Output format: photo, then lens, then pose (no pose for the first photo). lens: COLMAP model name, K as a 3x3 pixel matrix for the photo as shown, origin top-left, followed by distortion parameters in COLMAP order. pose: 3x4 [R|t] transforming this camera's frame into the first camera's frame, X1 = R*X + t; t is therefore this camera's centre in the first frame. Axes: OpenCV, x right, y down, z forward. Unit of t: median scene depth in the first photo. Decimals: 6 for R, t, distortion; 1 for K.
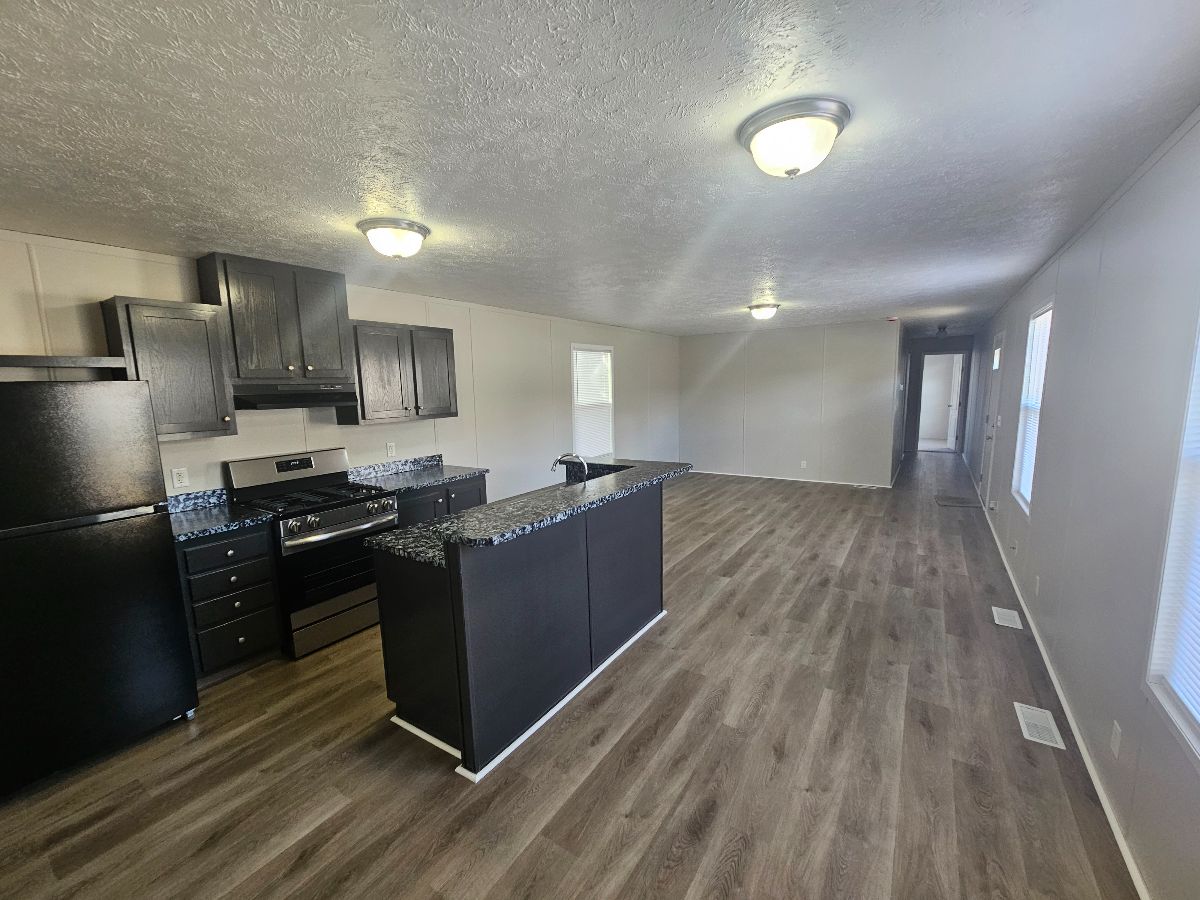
lens RADIAL K [[492.4, 0, 600.0], [0, 492.4, 450.0], [0, 0, 1]] dist [-0.000127, -0.000190]
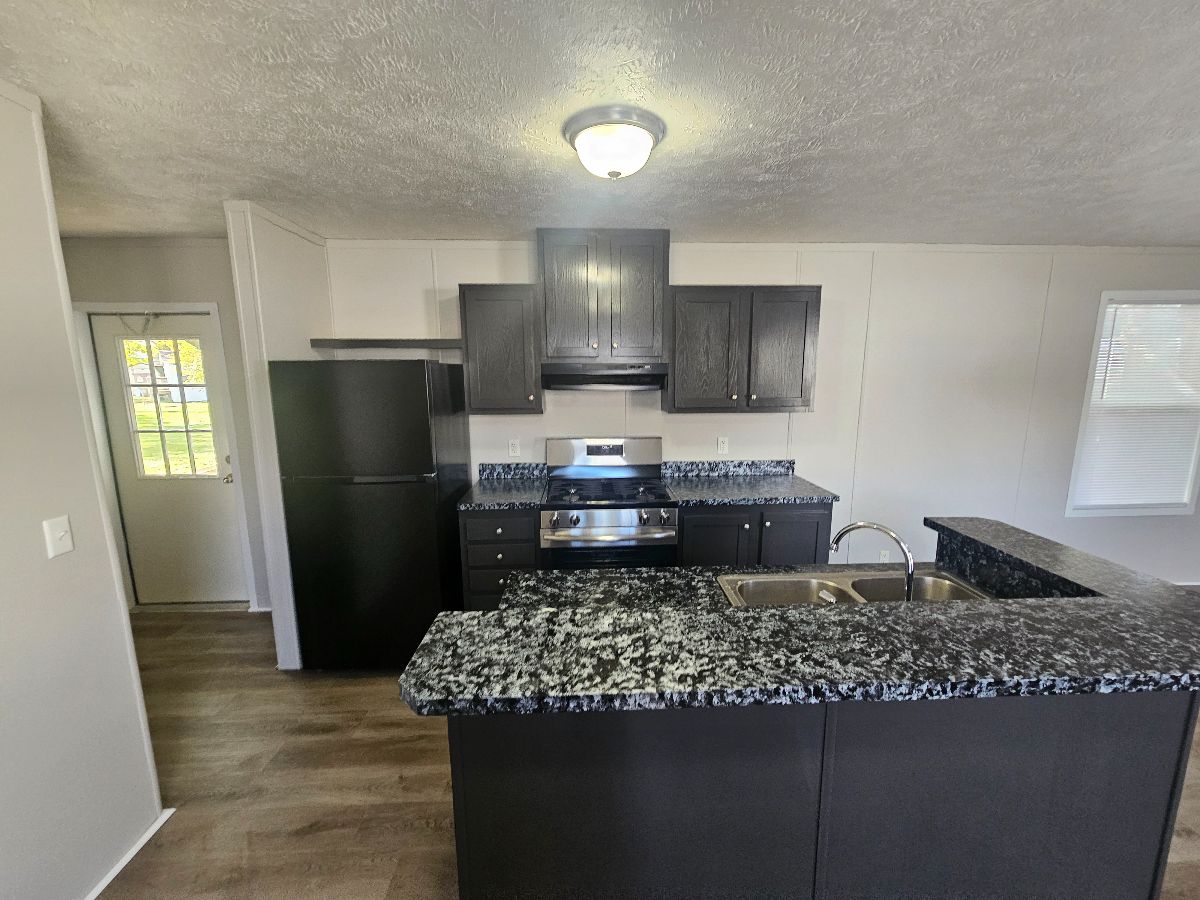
lens RADIAL K [[492.4, 0, 600.0], [0, 492.4, 450.0], [0, 0, 1]] dist [-0.000127, -0.000190]
pose [[0.596800, 0.151687, -0.787922, 0.178966], [-0.115629, 0.987977, 0.102619, -0.102684], [0.794015, 0.029864, 0.607164, 0.665148]]
